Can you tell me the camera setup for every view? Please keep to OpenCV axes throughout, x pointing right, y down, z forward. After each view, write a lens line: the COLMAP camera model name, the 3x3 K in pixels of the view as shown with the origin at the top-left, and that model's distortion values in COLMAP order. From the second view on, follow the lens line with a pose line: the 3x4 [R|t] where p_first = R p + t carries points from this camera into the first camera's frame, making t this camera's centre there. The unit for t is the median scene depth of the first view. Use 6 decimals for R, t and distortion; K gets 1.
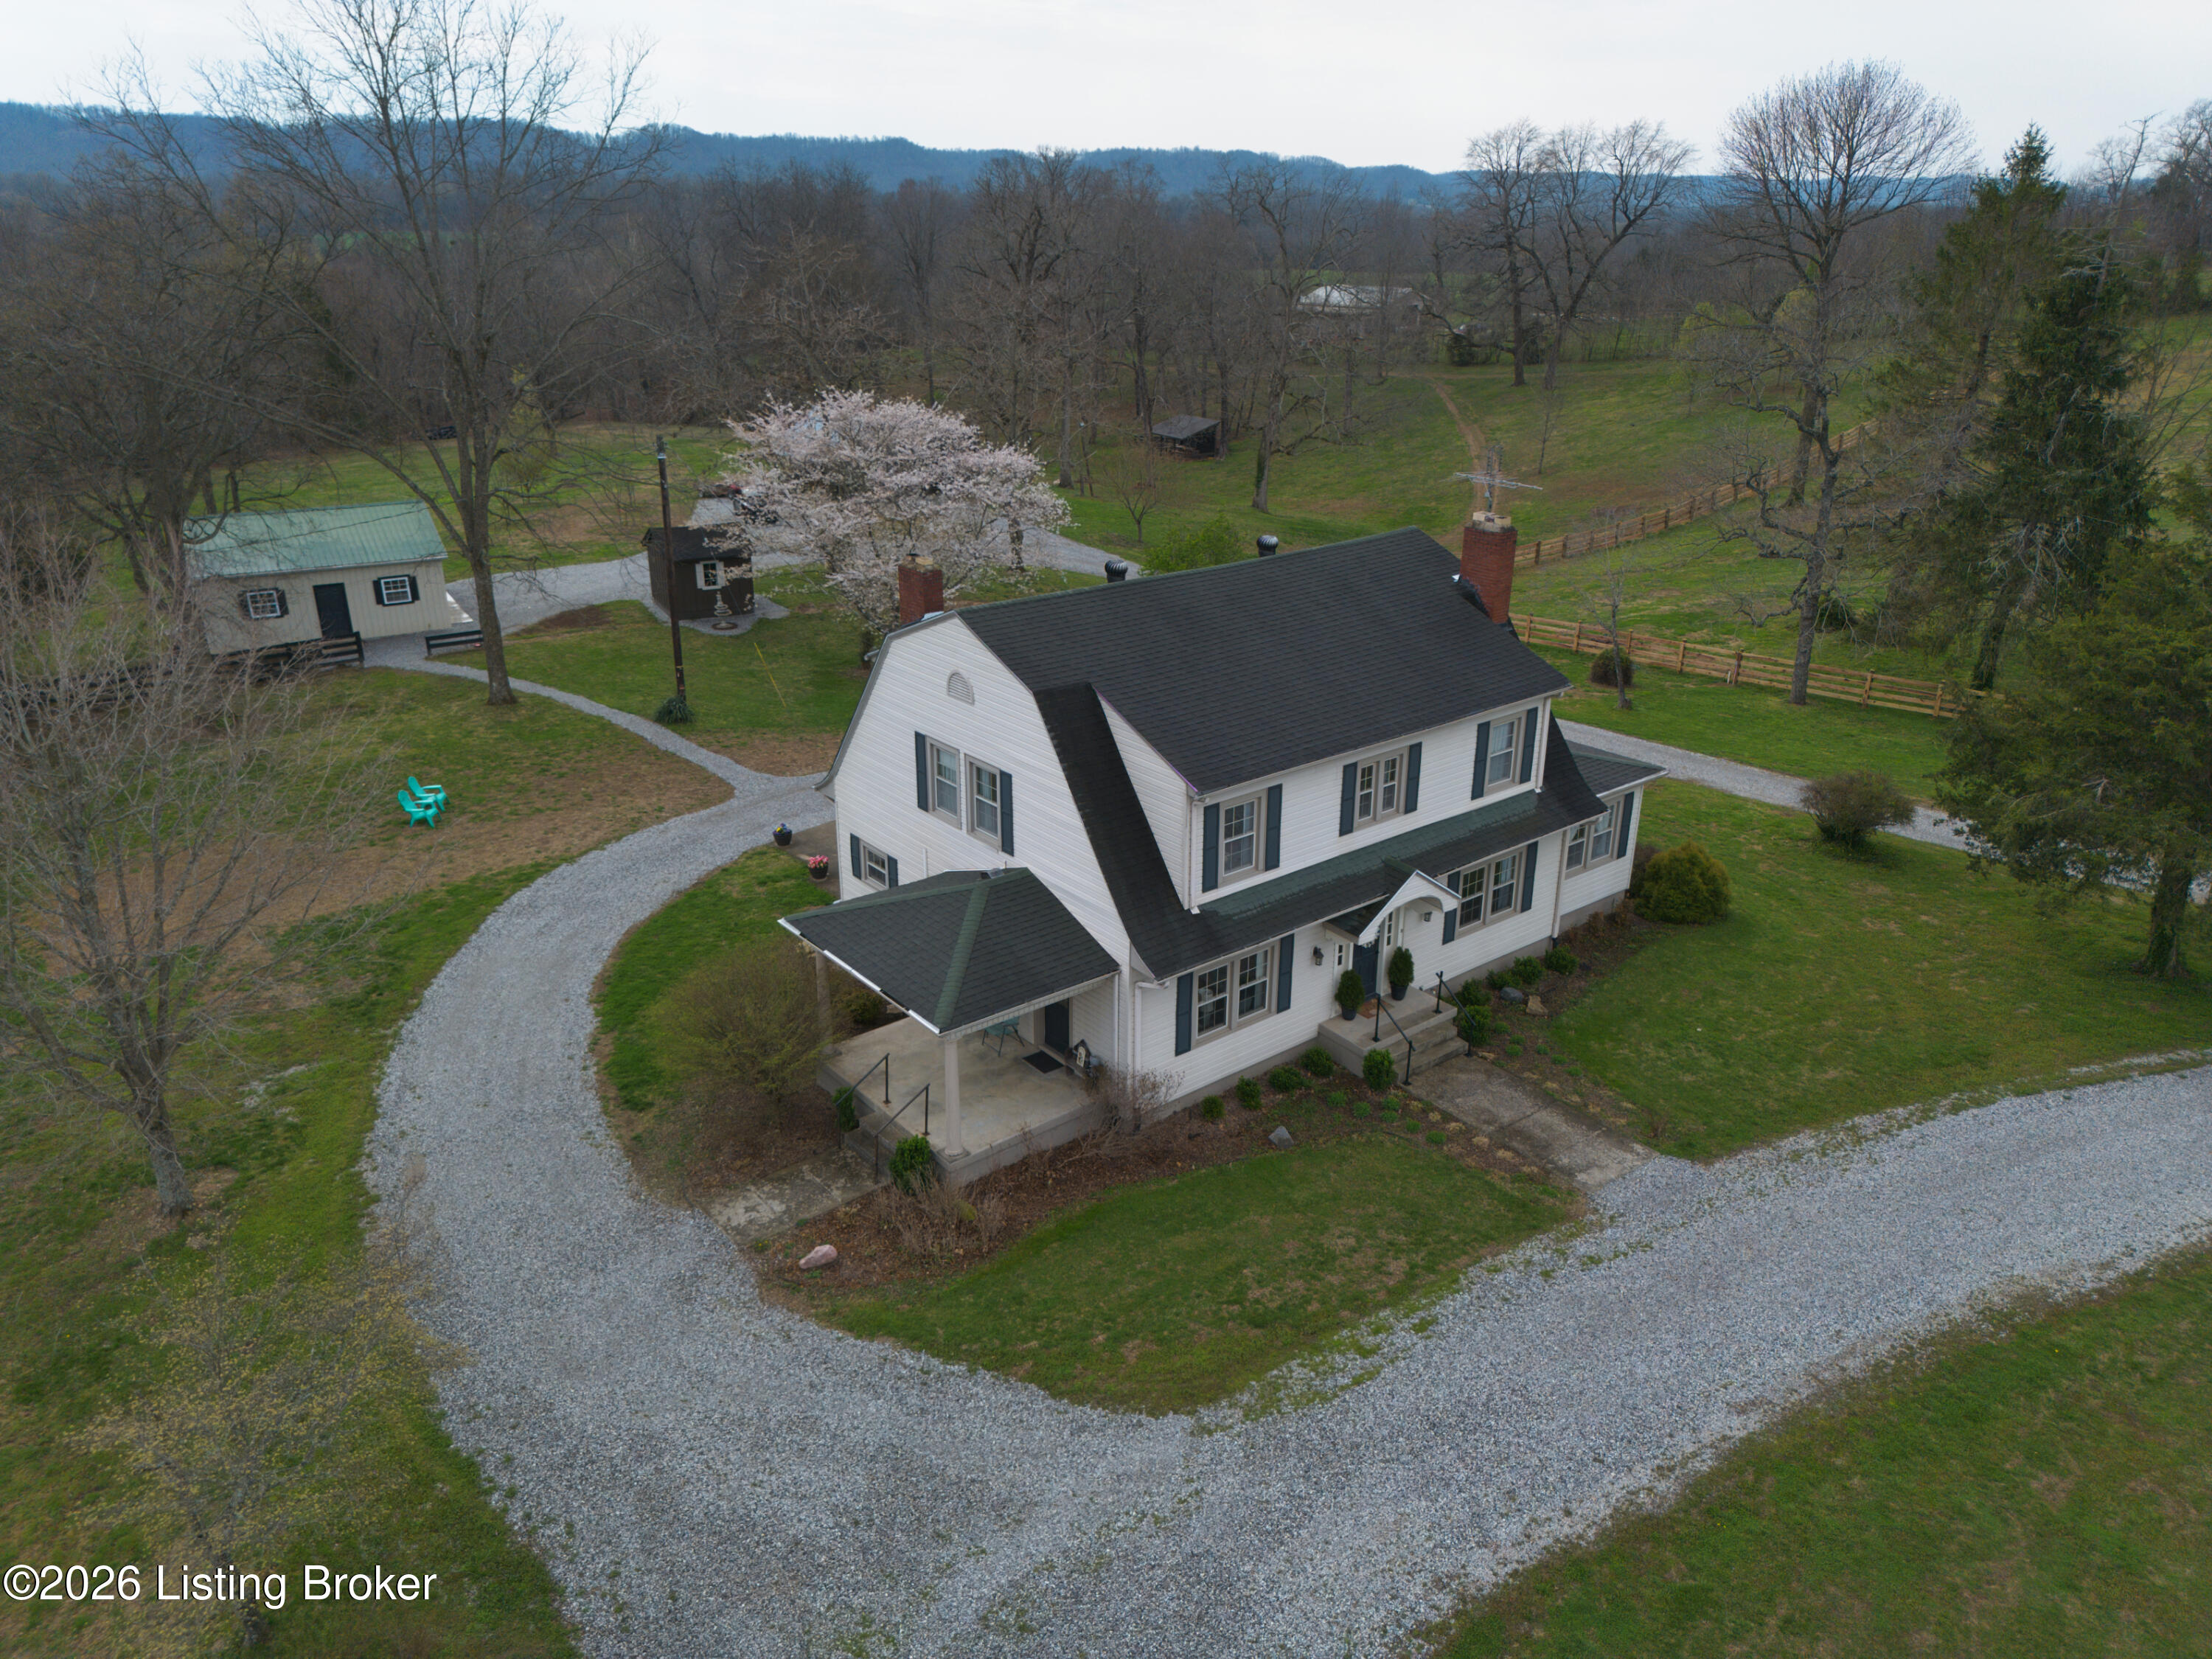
lens RADIAL K [[1567.4, 0, 1111.5], [0, 1567.4, 803.1], [0, 0, 1]] dist [0.031919, -0.005776]
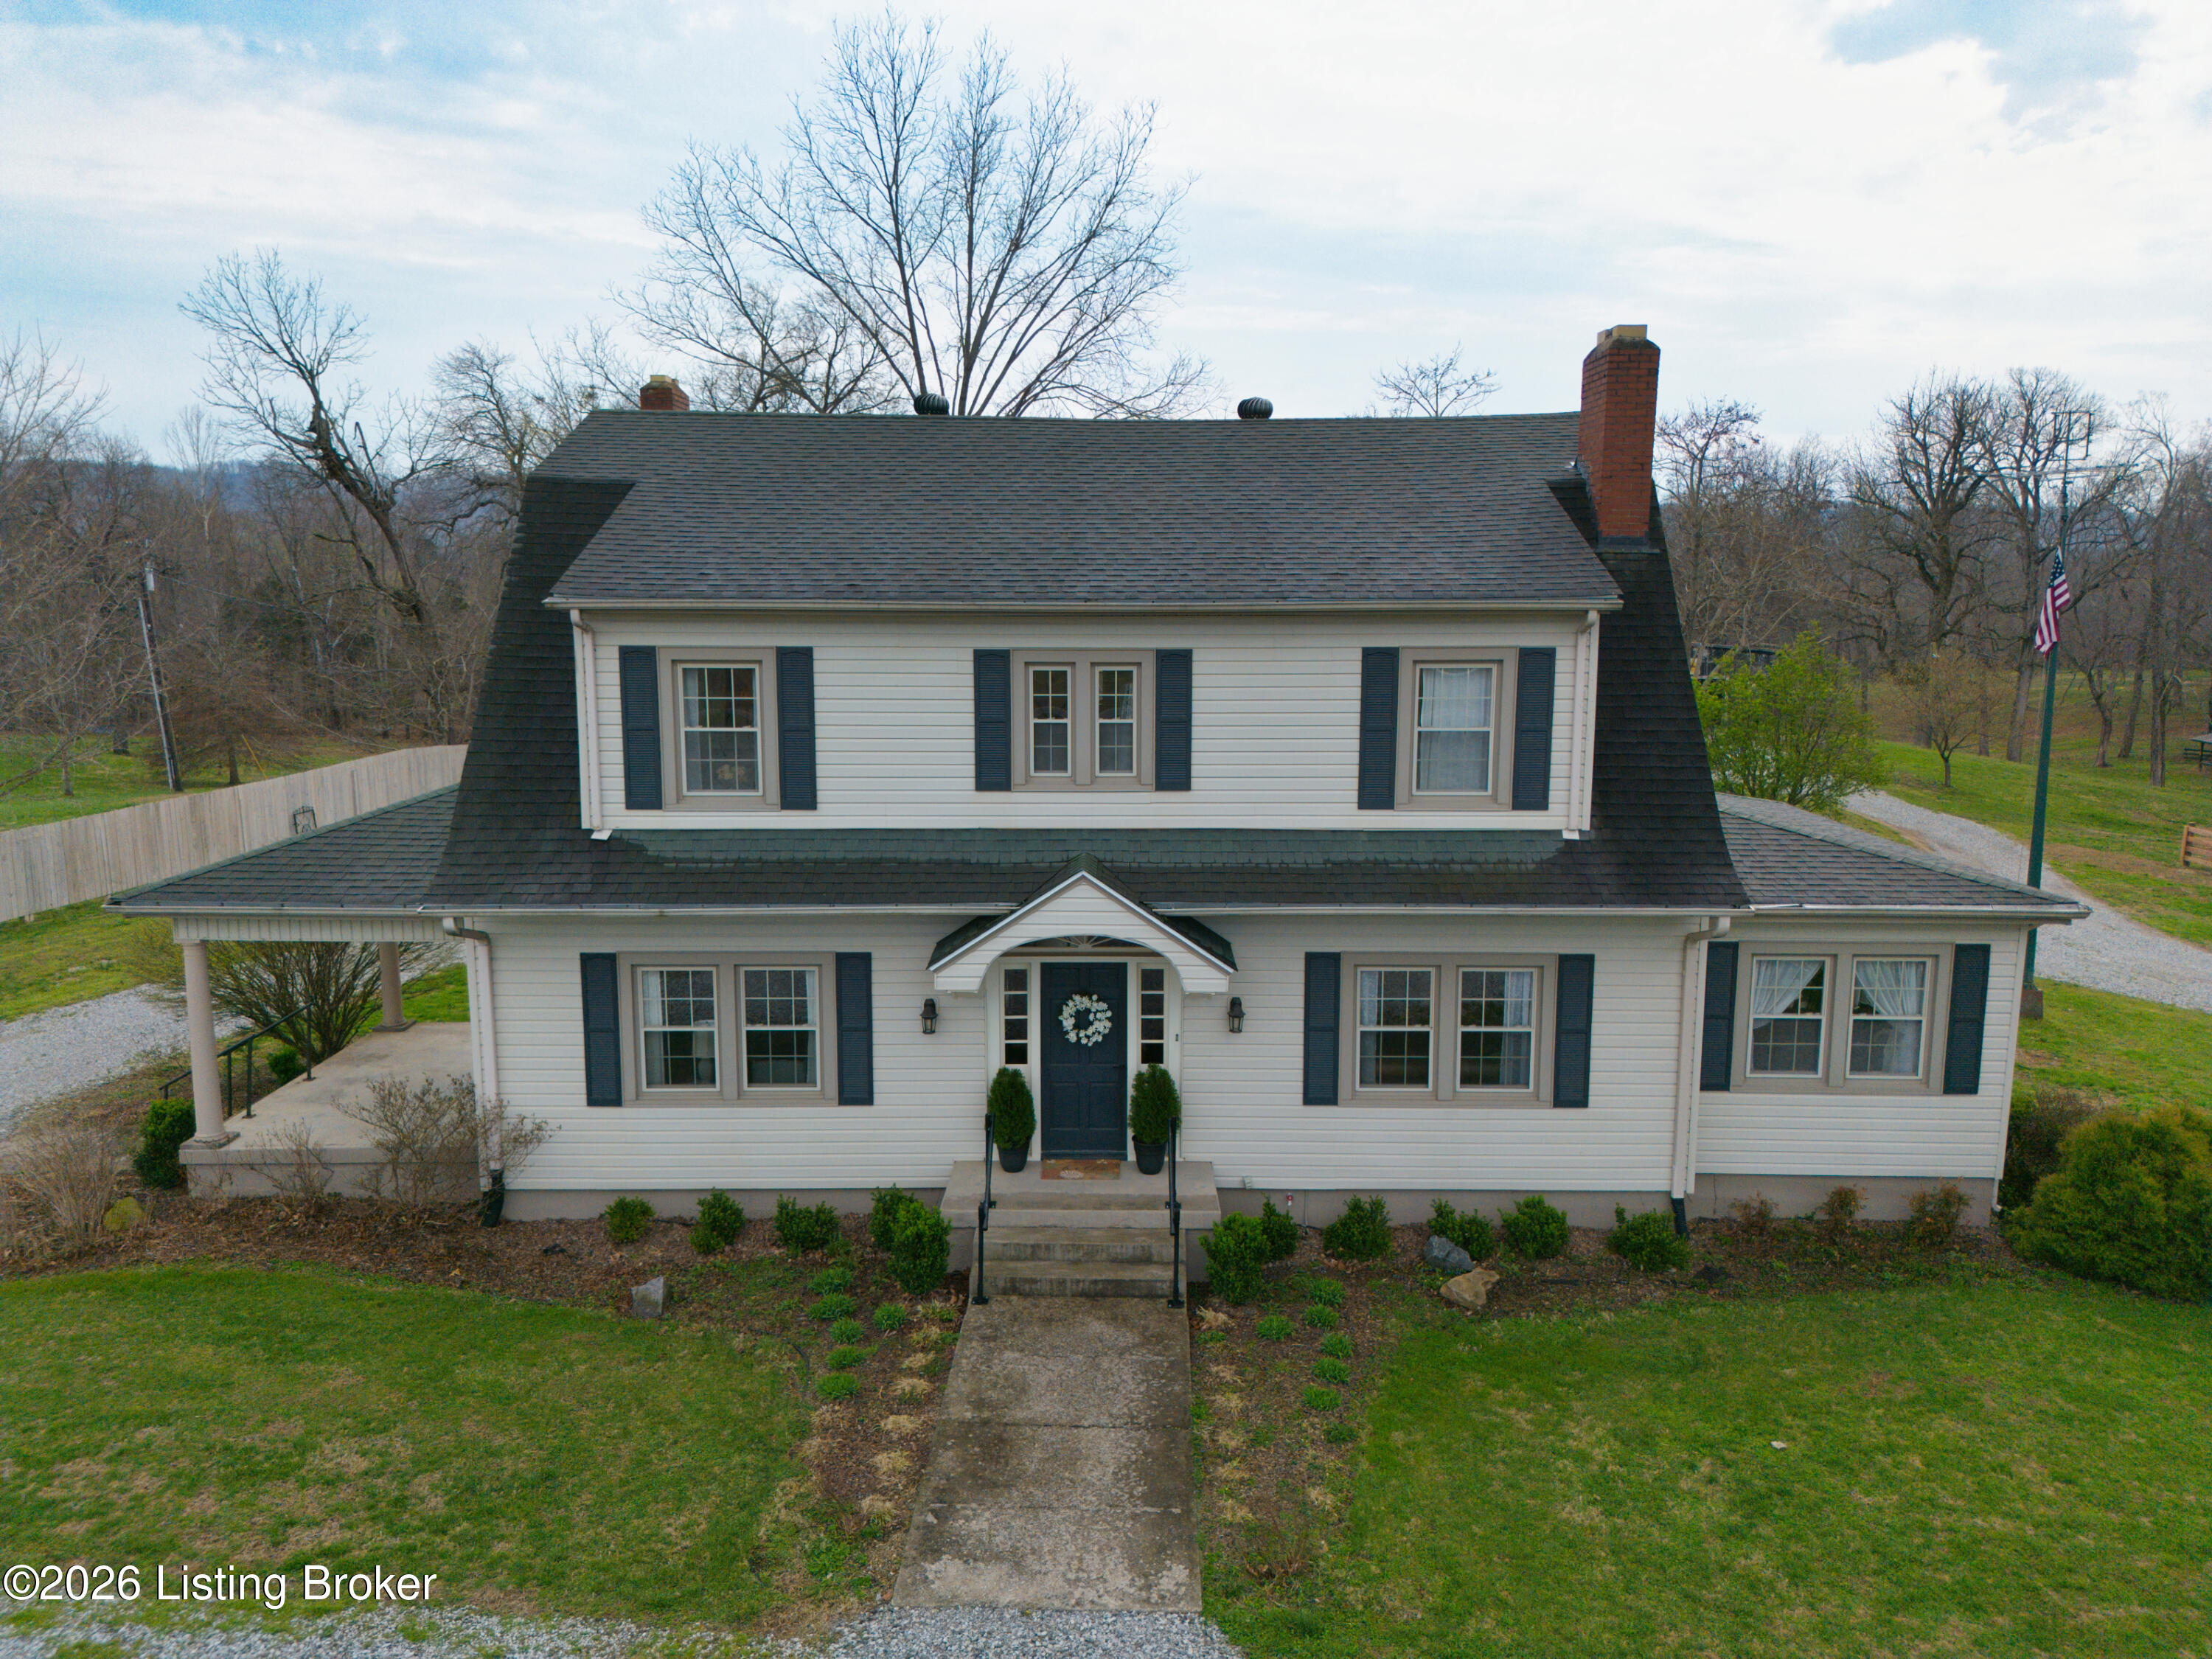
lens RADIAL K [[1555.1, 0, 1106.0], [0, 1555.1, 829.5], [0, 0, 1]] dist [0.052802, -0.038297]
pose [[0.777362, 0.096657, -0.621583, 0.517851], [-0.222382, 0.966545, -0.127816, 0.092974], [0.588434, 0.237589, 0.772850, 0.628414]]
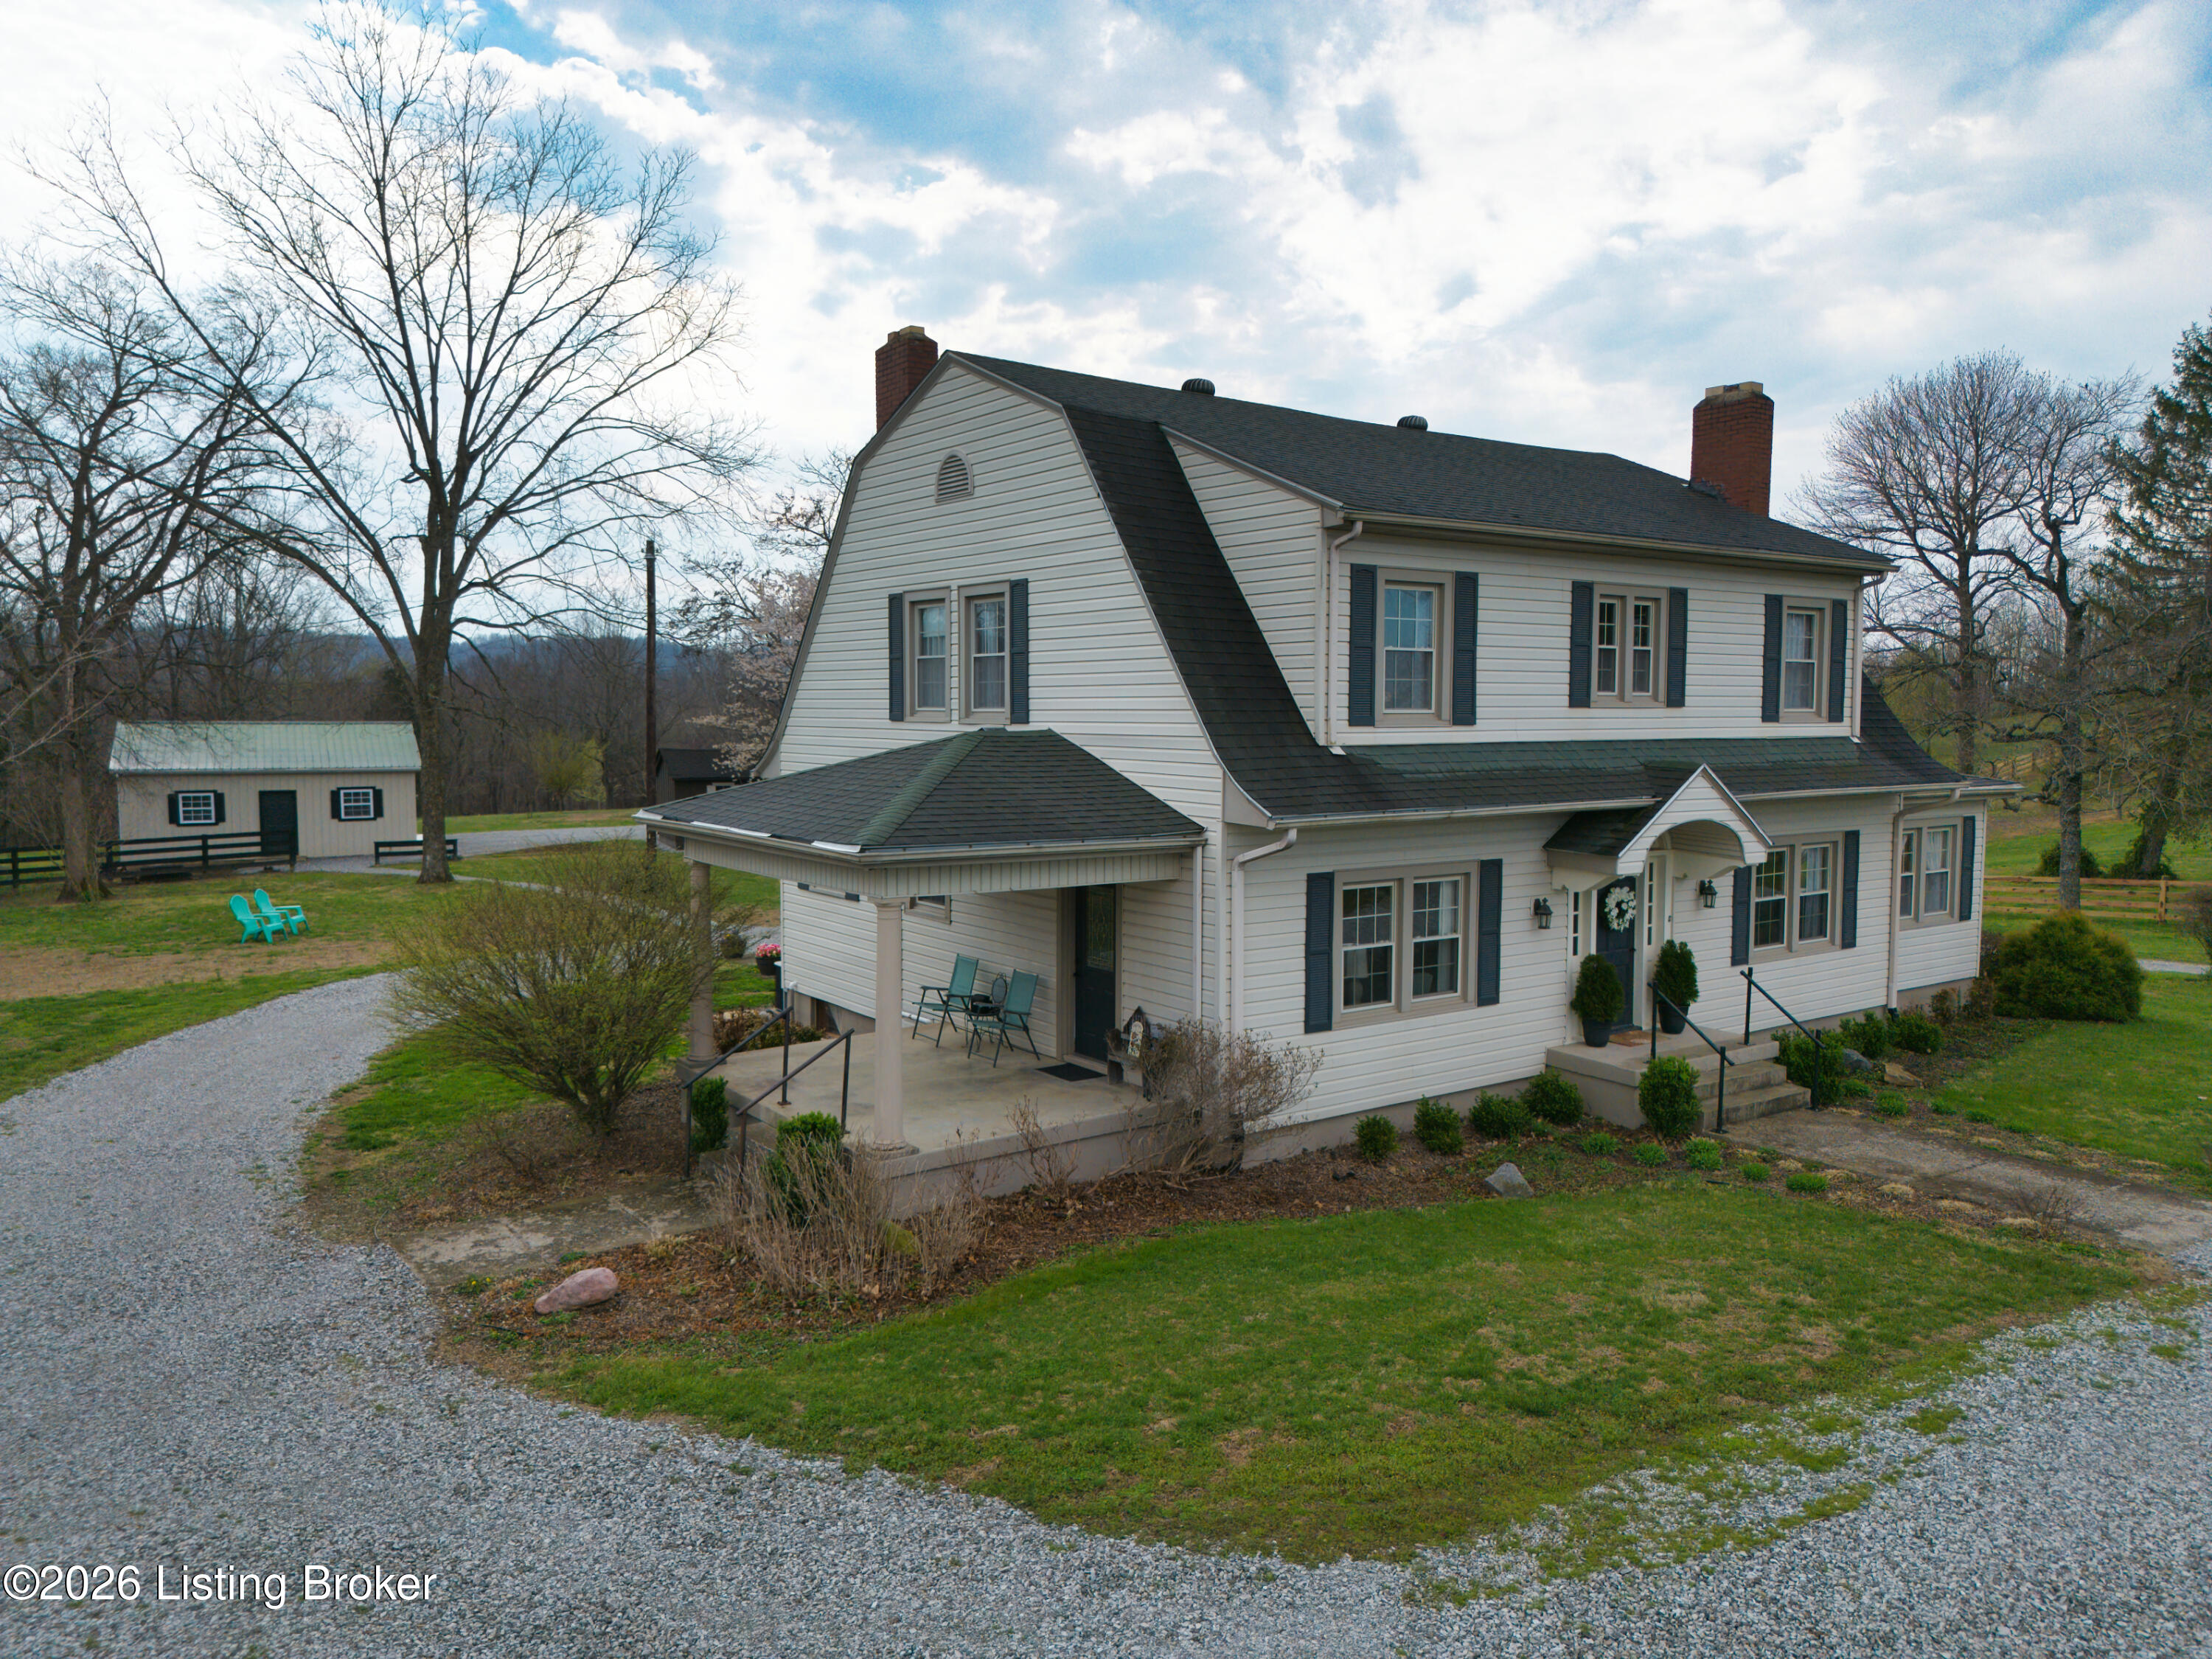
lens RADIAL K [[1559.5, 0, 1108.8], [0, 1559.5, 828.1], [0, 0, 1]] dist [0.044781, -0.035222]
pose [[0.998687, 0.002678, -0.051153, -0.000715], [-0.017141, 0.958533, -0.284467, 0.243705], [0.048270, 0.284970, 0.957320, 0.433363]]
